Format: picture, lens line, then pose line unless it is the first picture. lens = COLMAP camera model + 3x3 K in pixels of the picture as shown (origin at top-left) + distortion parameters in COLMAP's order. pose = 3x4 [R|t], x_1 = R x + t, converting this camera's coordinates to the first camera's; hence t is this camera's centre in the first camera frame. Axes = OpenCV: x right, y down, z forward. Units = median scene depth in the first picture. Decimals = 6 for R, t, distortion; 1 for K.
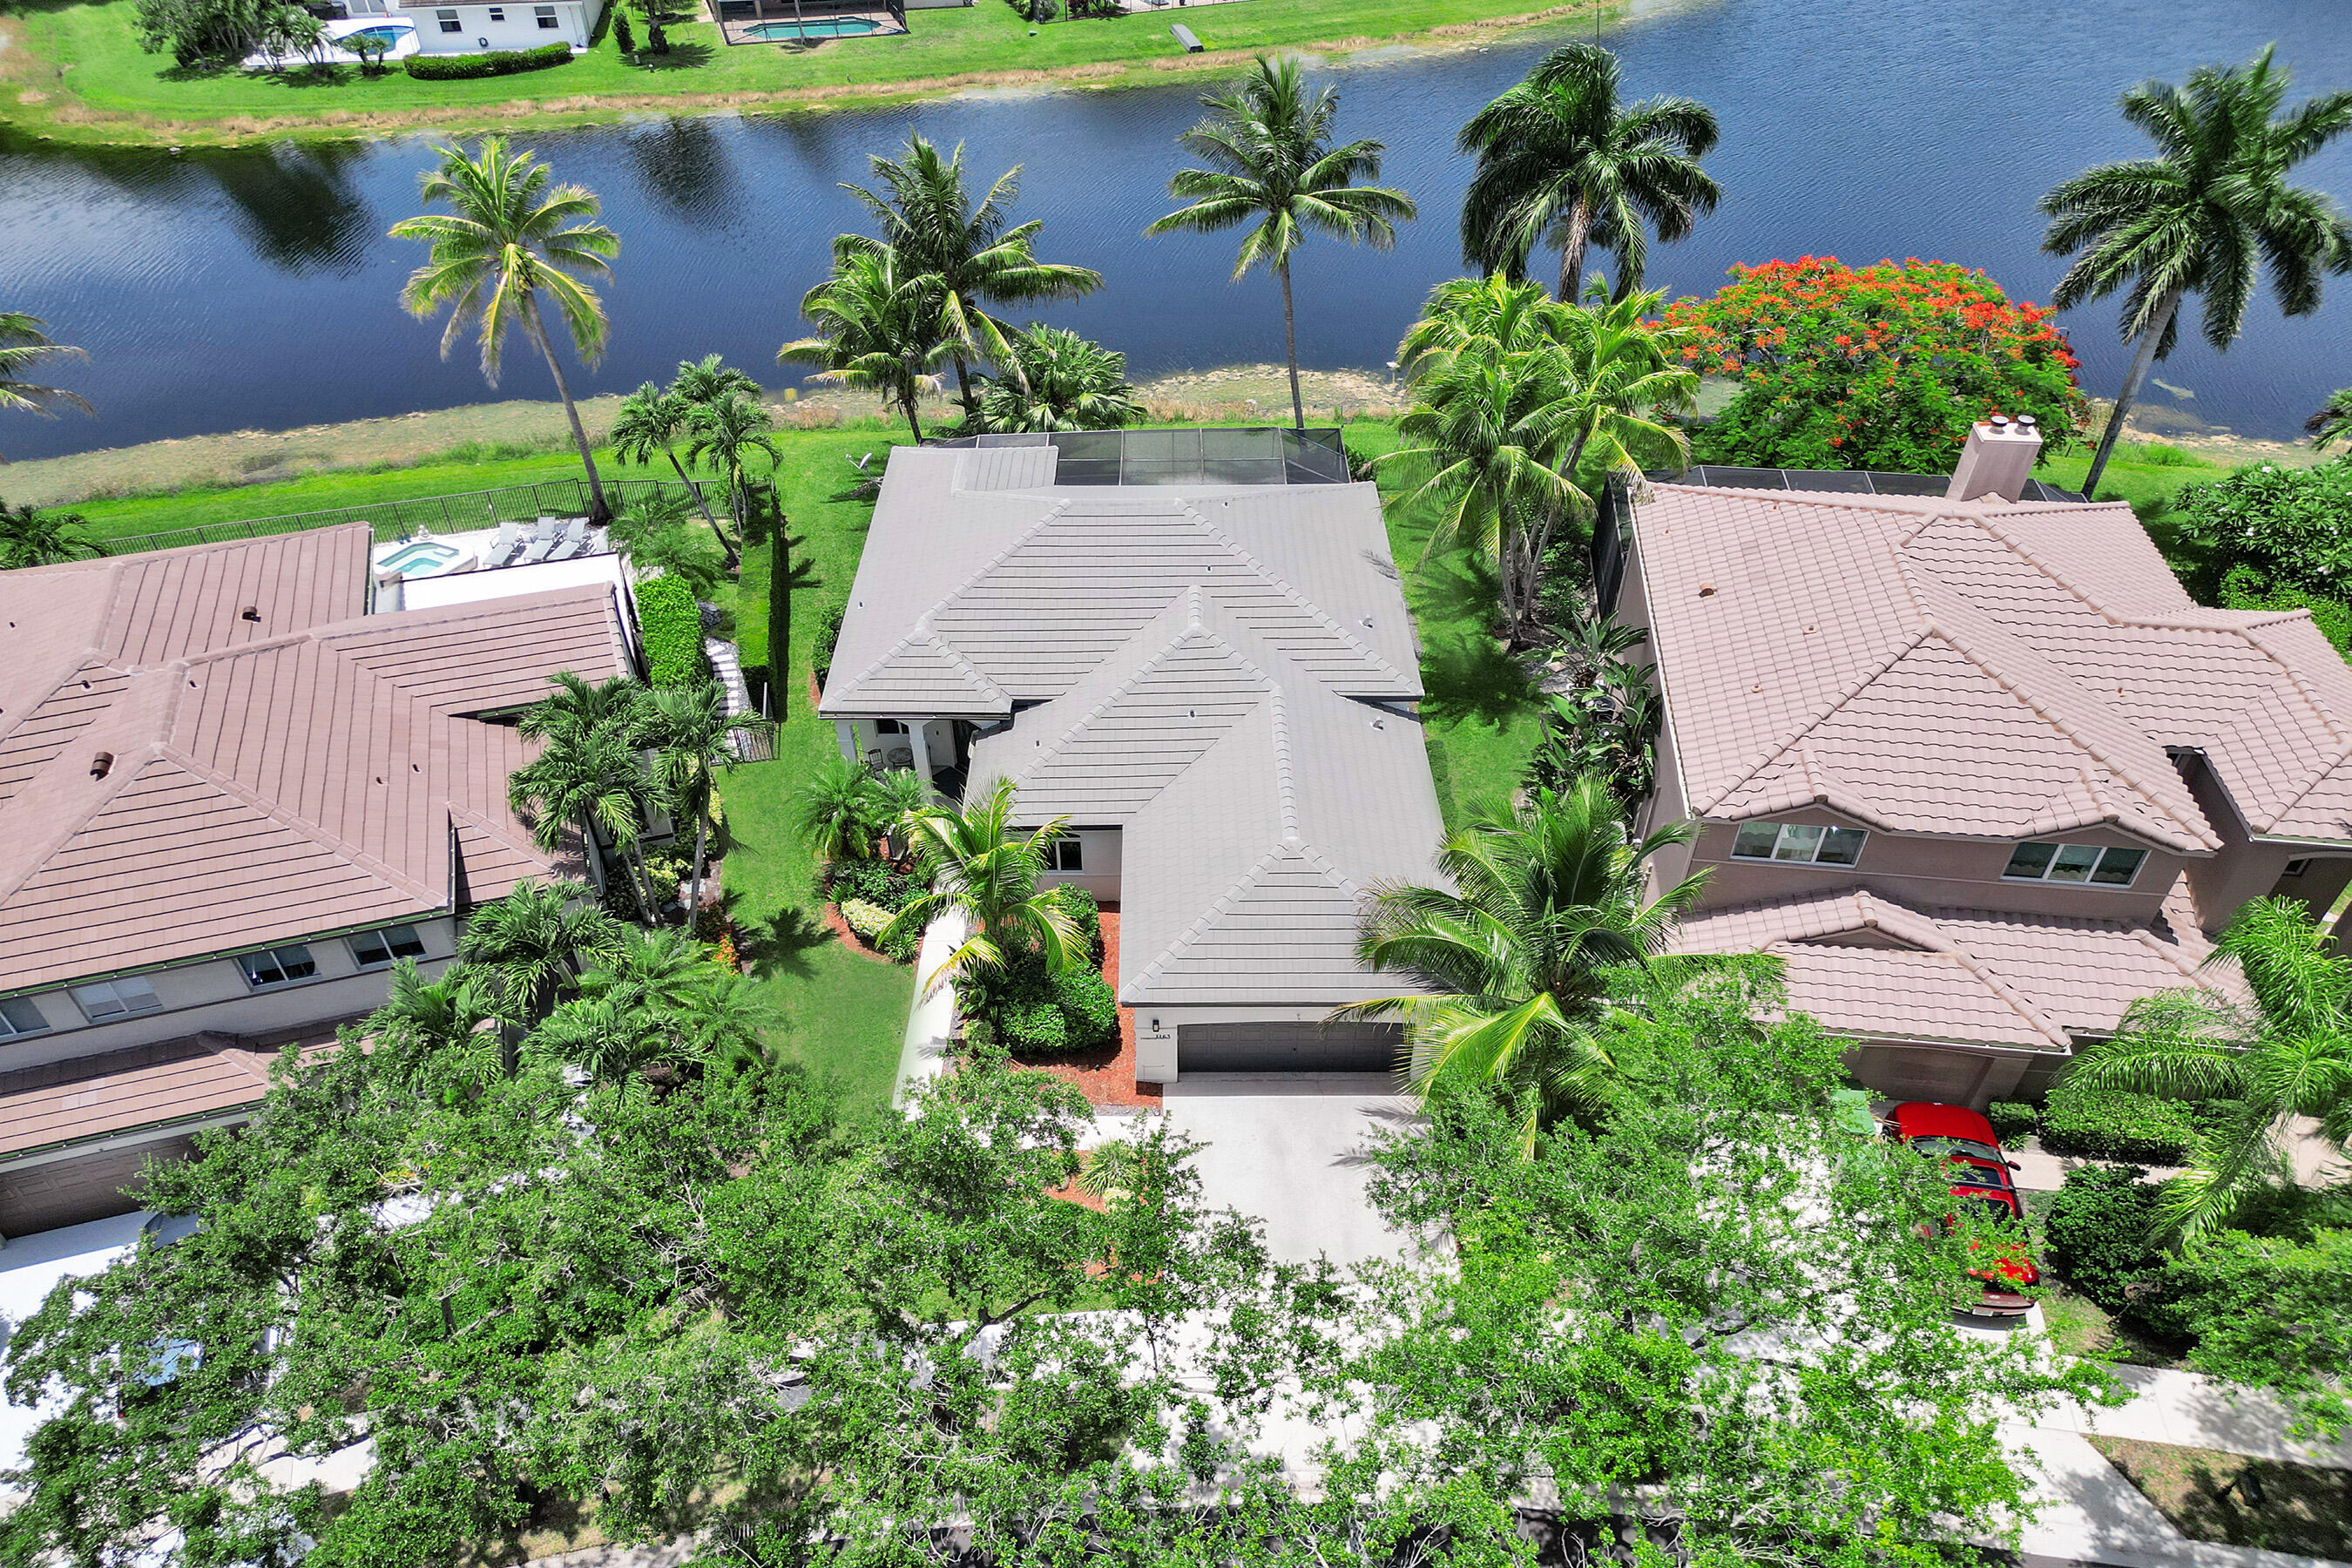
lens RADIAL K [[1559.9, 0, 1178.6], [0, 1559.9, 864.4], [0, 0, 1]] dist [0.062601, -0.052981]
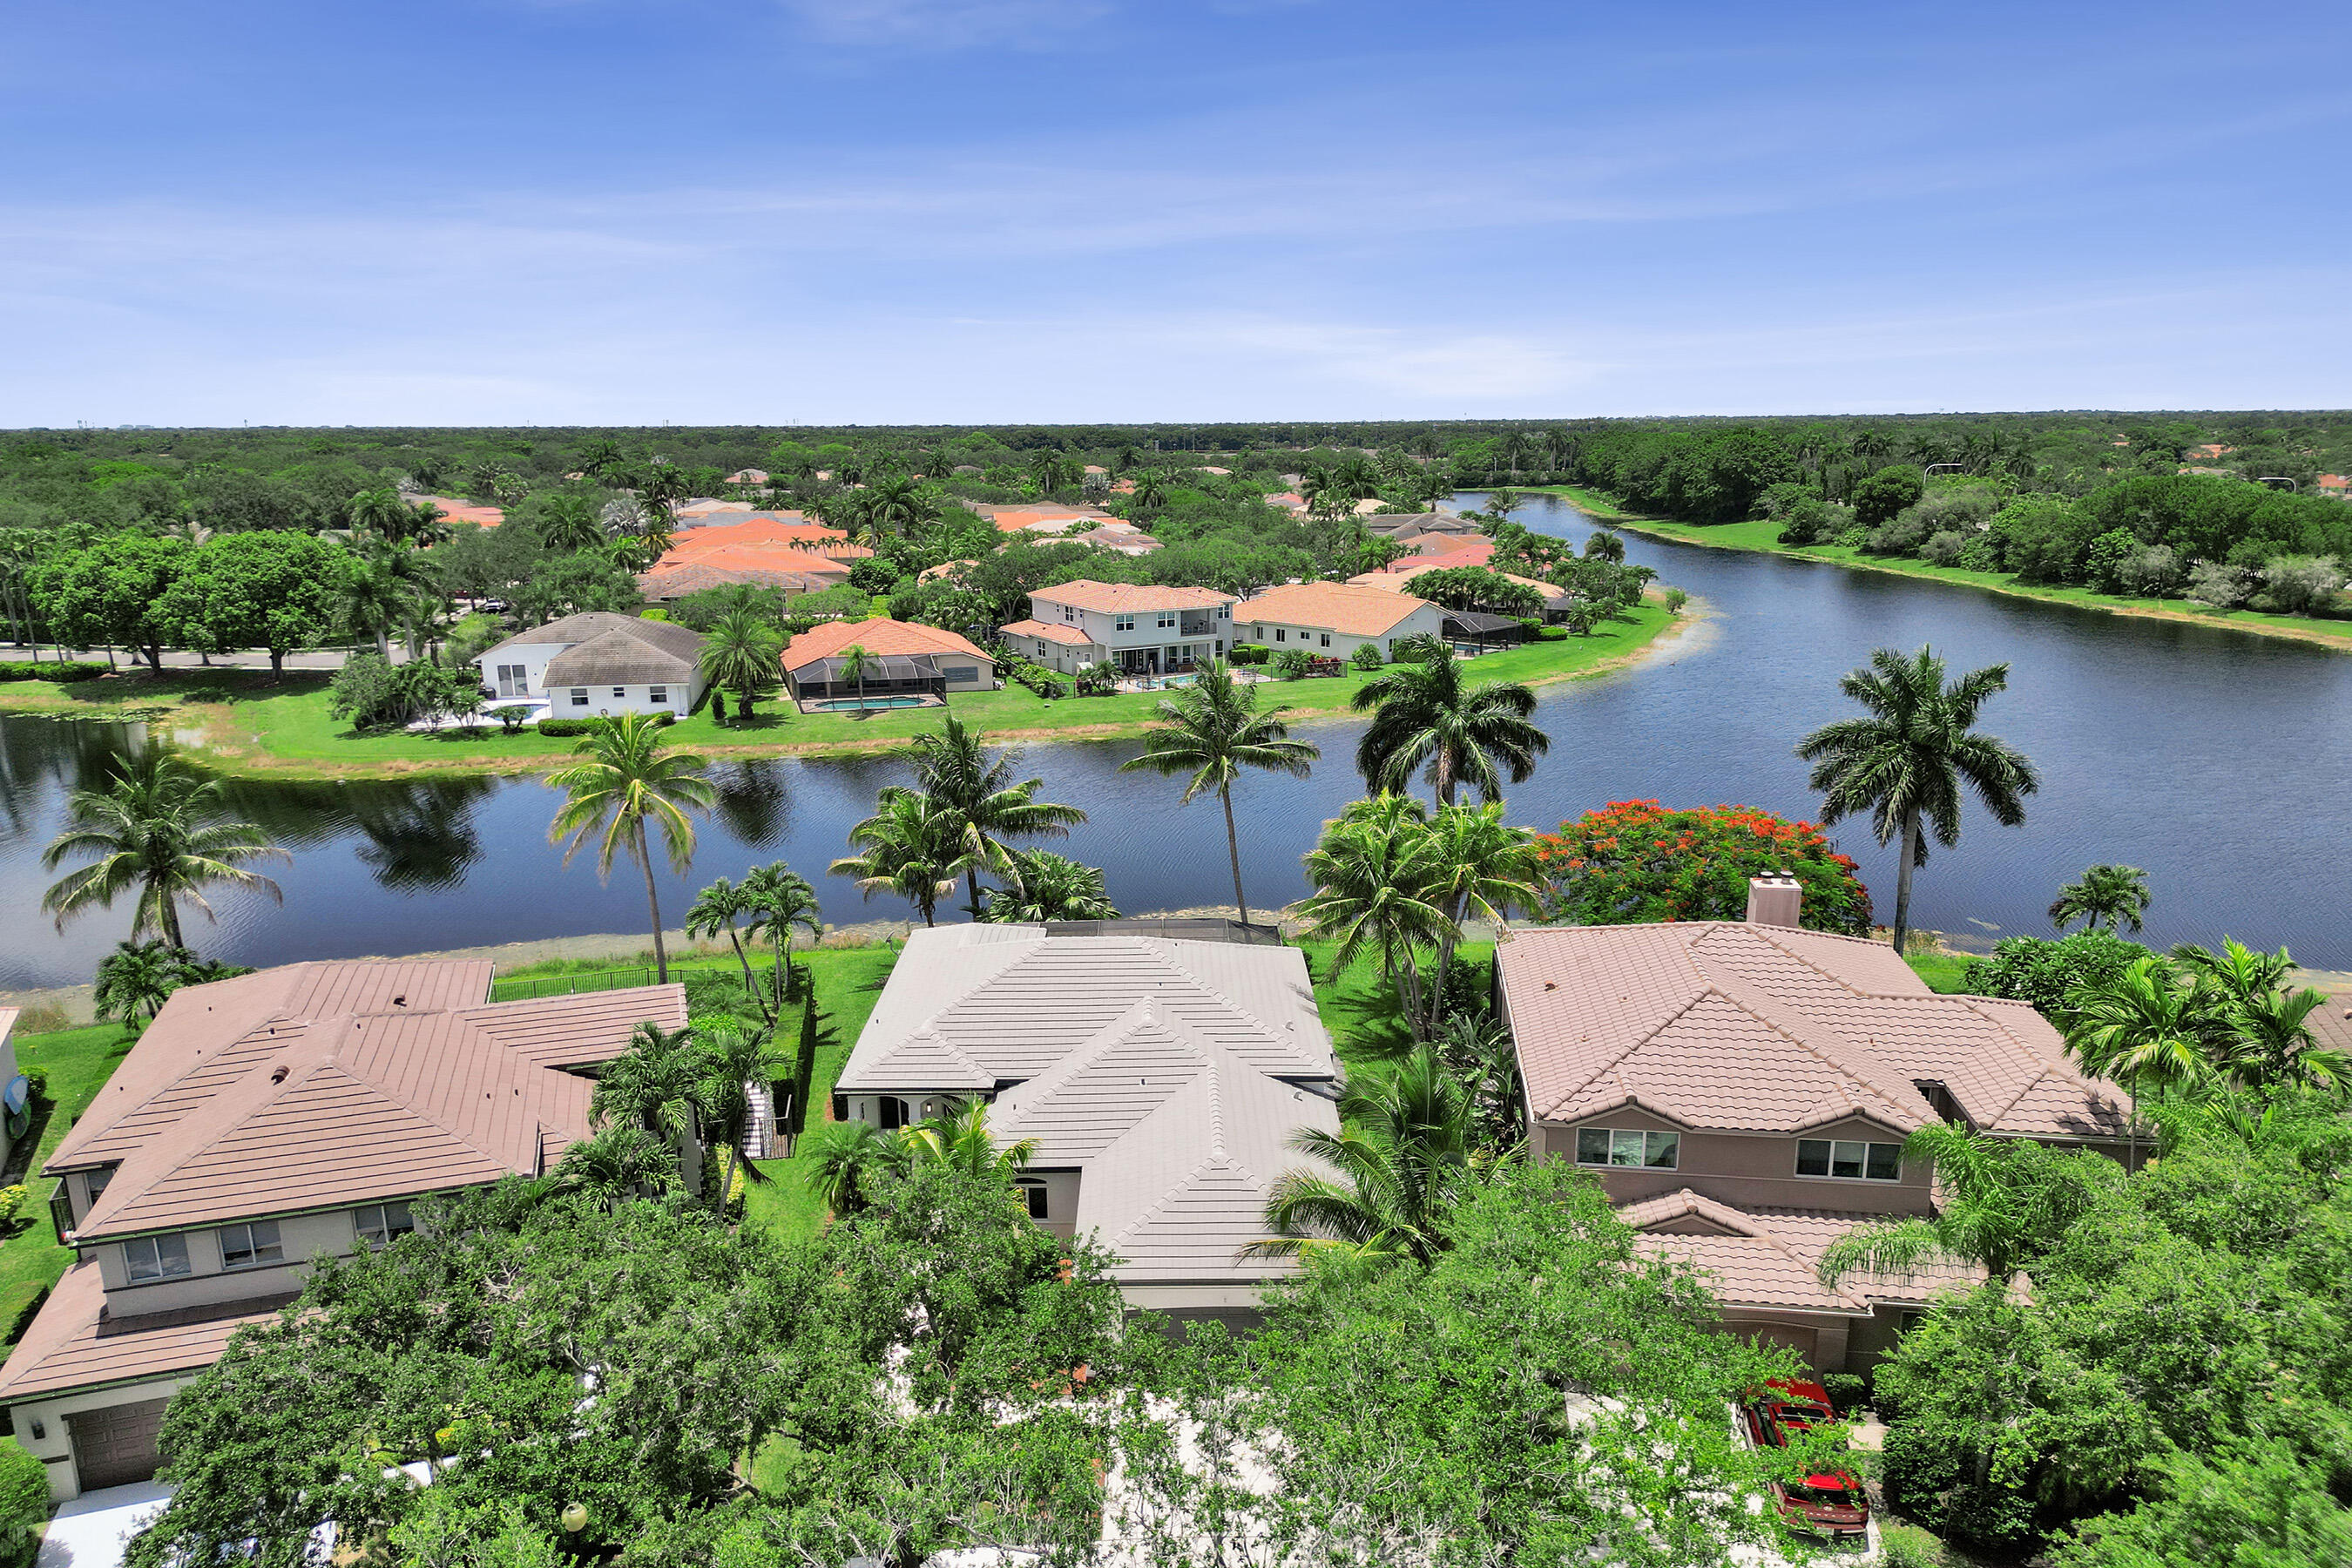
lens RADIAL K [[1559.4, 0, 1176.0], [0, 1559.4, 784.0], [0, 0, 1]] dist [0.075156, -0.070726]
pose [[0.999988, -0.003188, -0.003713, 0.033106], [0.001156, 0.891086, -0.453833, 0.207844], [0.004756, 0.453824, 0.891079, -0.163094]]
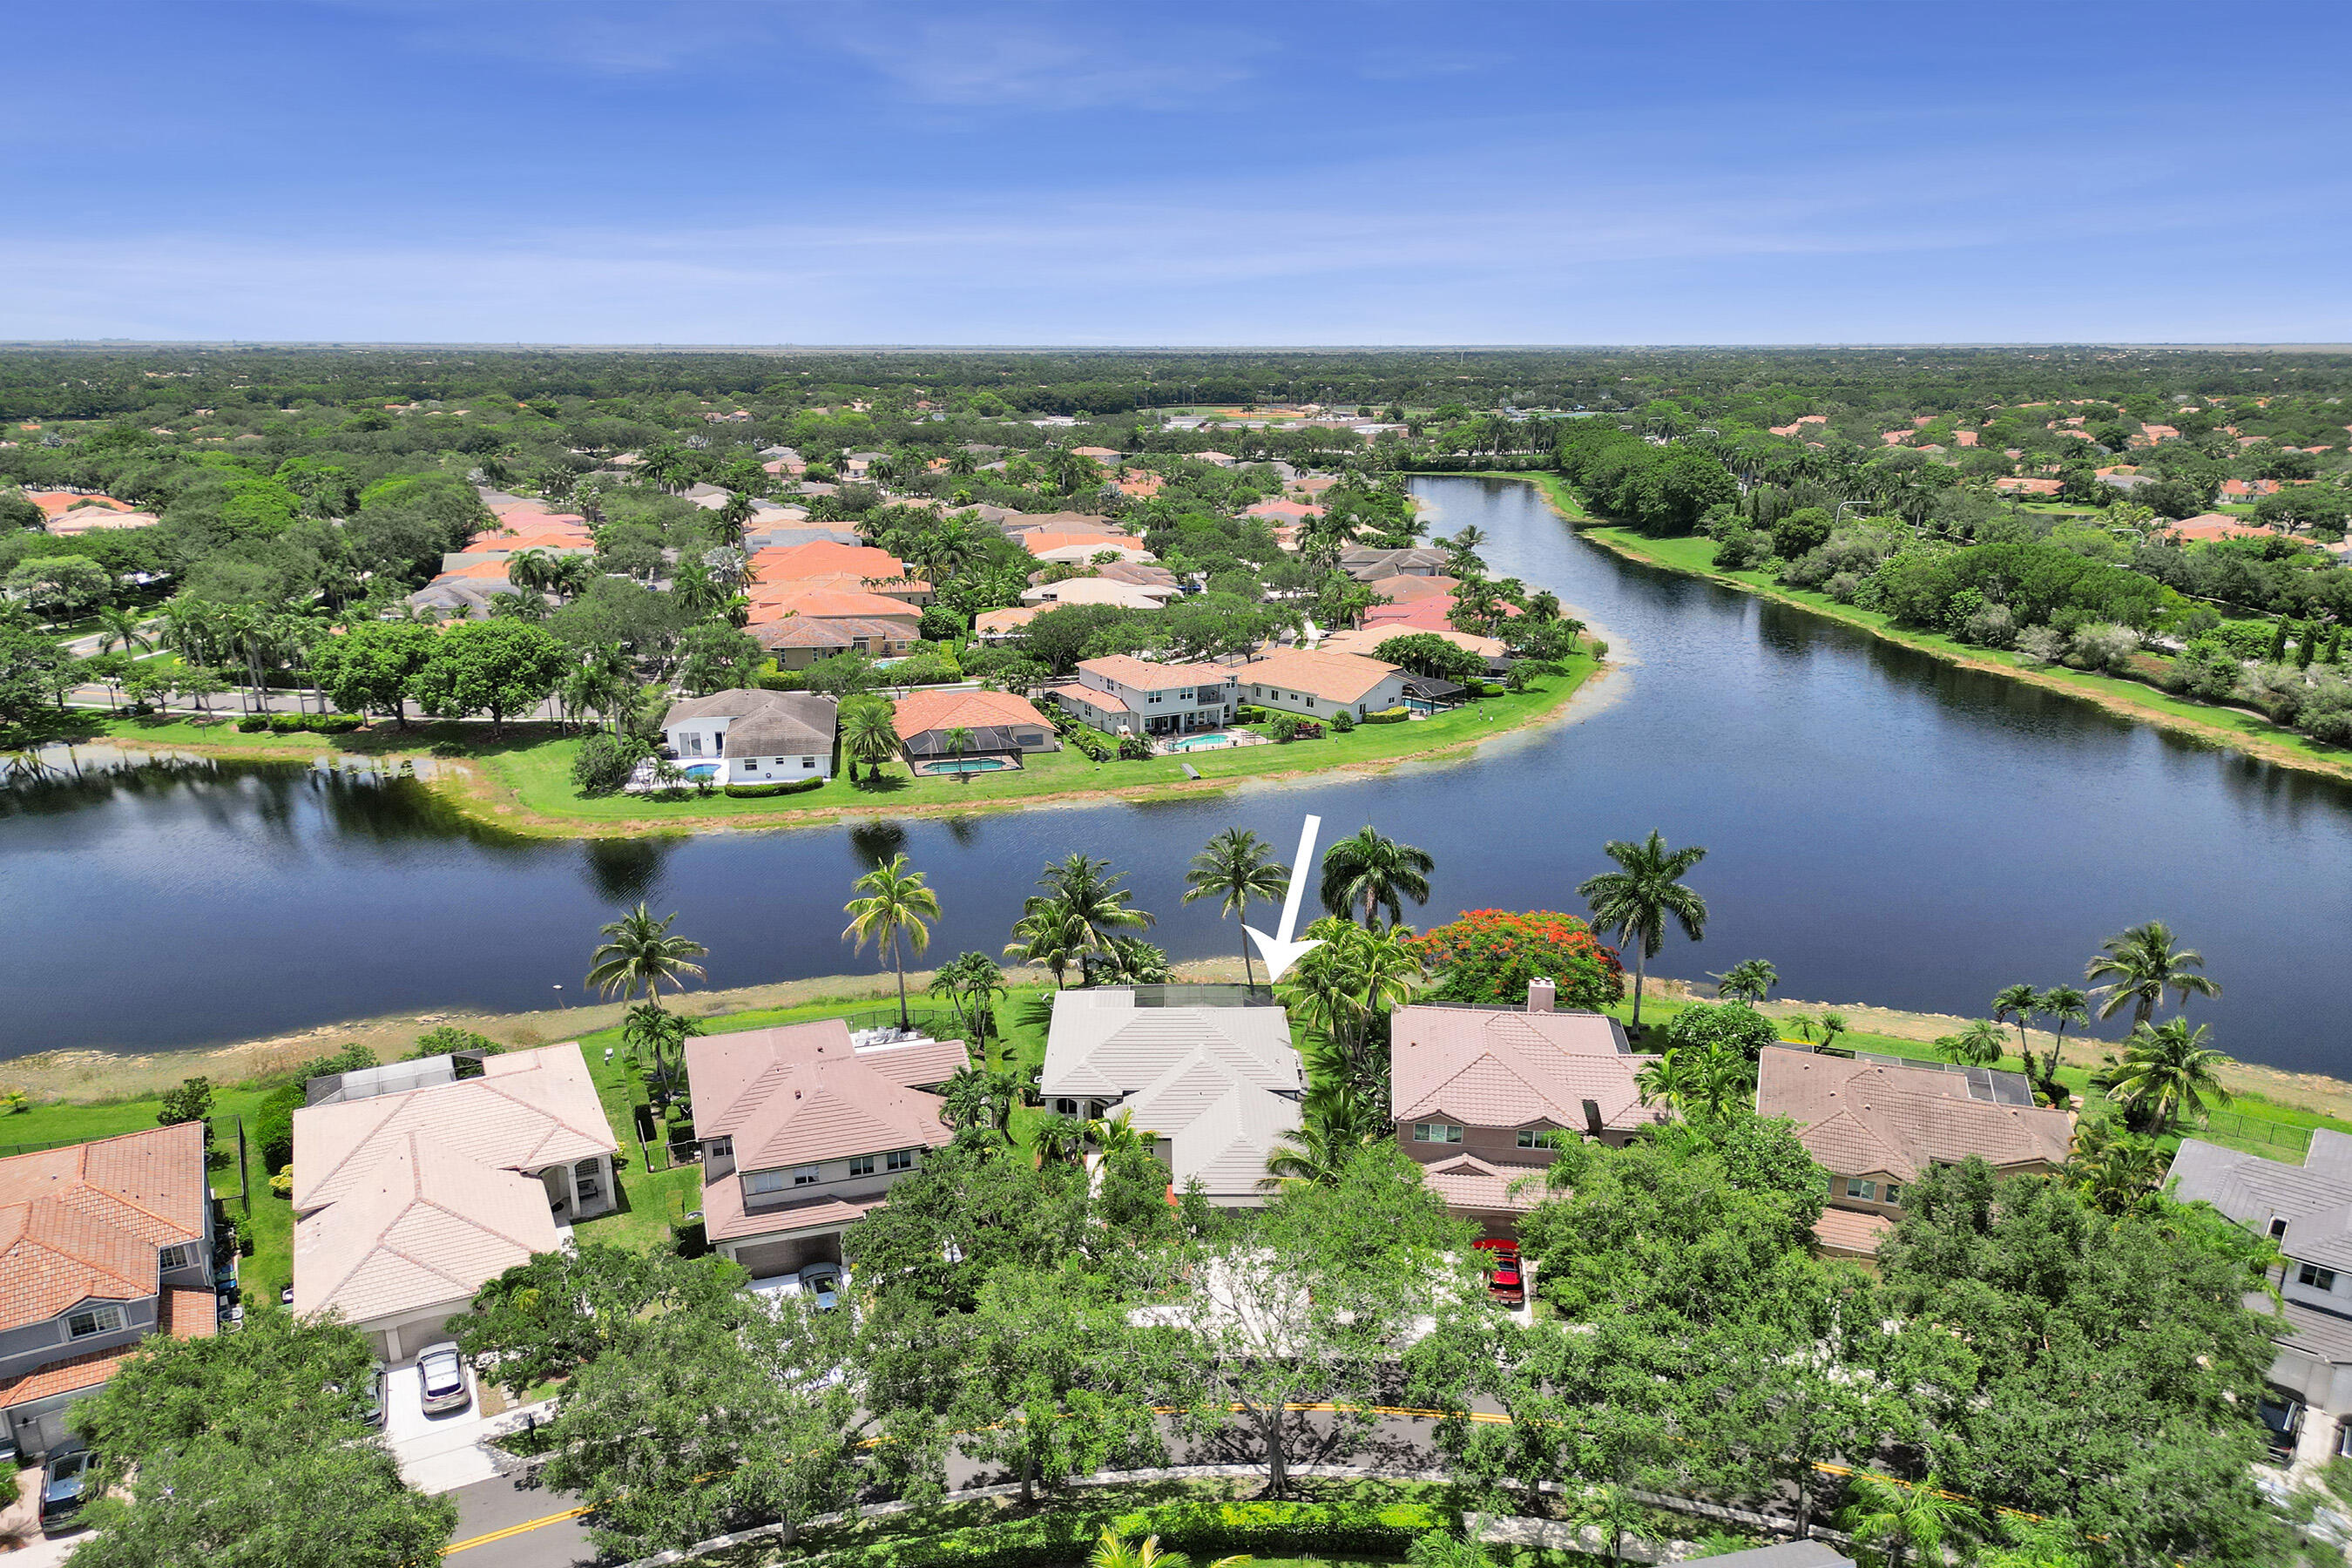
lens RADIAL K [[1559.4, 0, 1176.0], [0, 1559.4, 784.0], [0, 0, 1]] dist [0.075156, -0.070726]
pose [[0.999989, 0.004666, 0.000639, -0.026286], [-0.003986, 0.910875, -0.412664, 0.372946], [-0.002508, 0.412657, 0.910883, -1.108629]]
